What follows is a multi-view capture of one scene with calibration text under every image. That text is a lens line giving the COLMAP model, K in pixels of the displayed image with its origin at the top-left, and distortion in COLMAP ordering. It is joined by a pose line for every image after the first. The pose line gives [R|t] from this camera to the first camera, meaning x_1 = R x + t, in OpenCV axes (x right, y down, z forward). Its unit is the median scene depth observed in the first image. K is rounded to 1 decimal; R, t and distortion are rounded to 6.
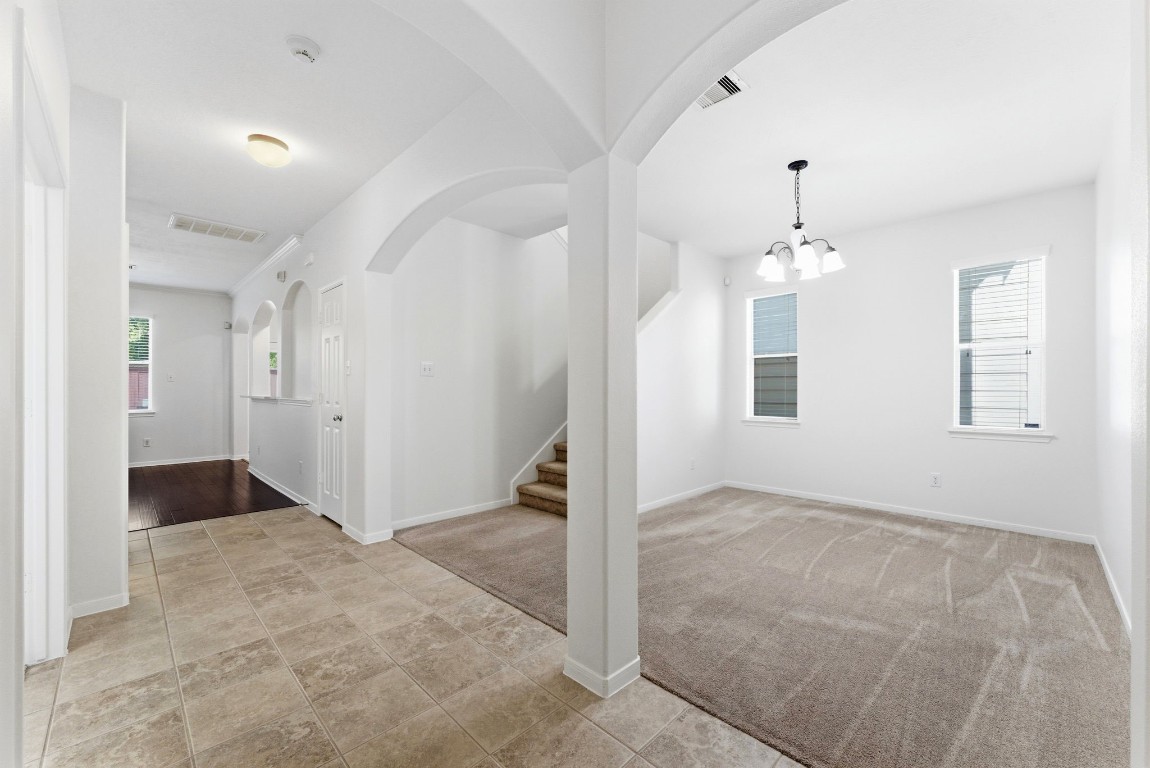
lens RADIAL K [[462.1, 0, 582.3], [0, 462.1, 388.4], [0, 0, 1]] dist [-0.000280, -0.000078]
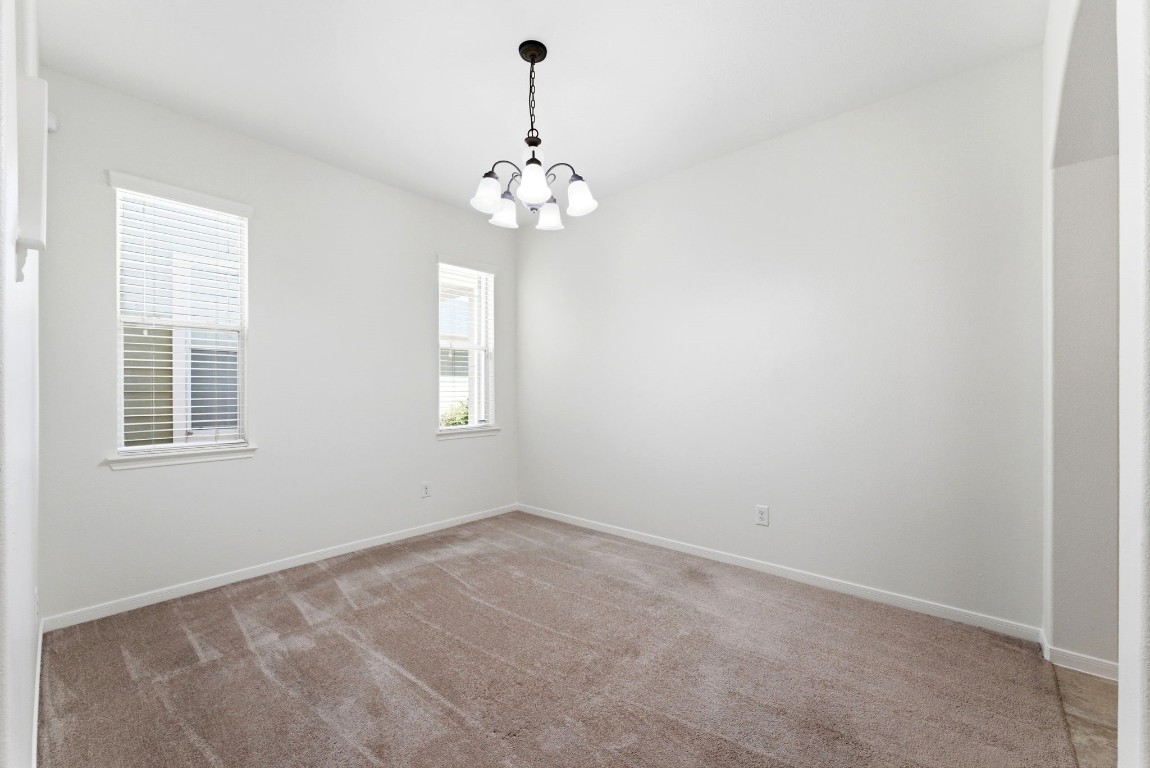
lens RADIAL K [[462.1, 0, 582.3], [0, 462.1, 388.4], [0, 0, 1]] dist [-0.000280, -0.000078]
pose [[-0.051596, 0.005646, 0.998652, -0.183326], [0.005733, 0.999969, -0.005357, 0.009095], [-0.998652, 0.005449, -0.051627, 0.886089]]
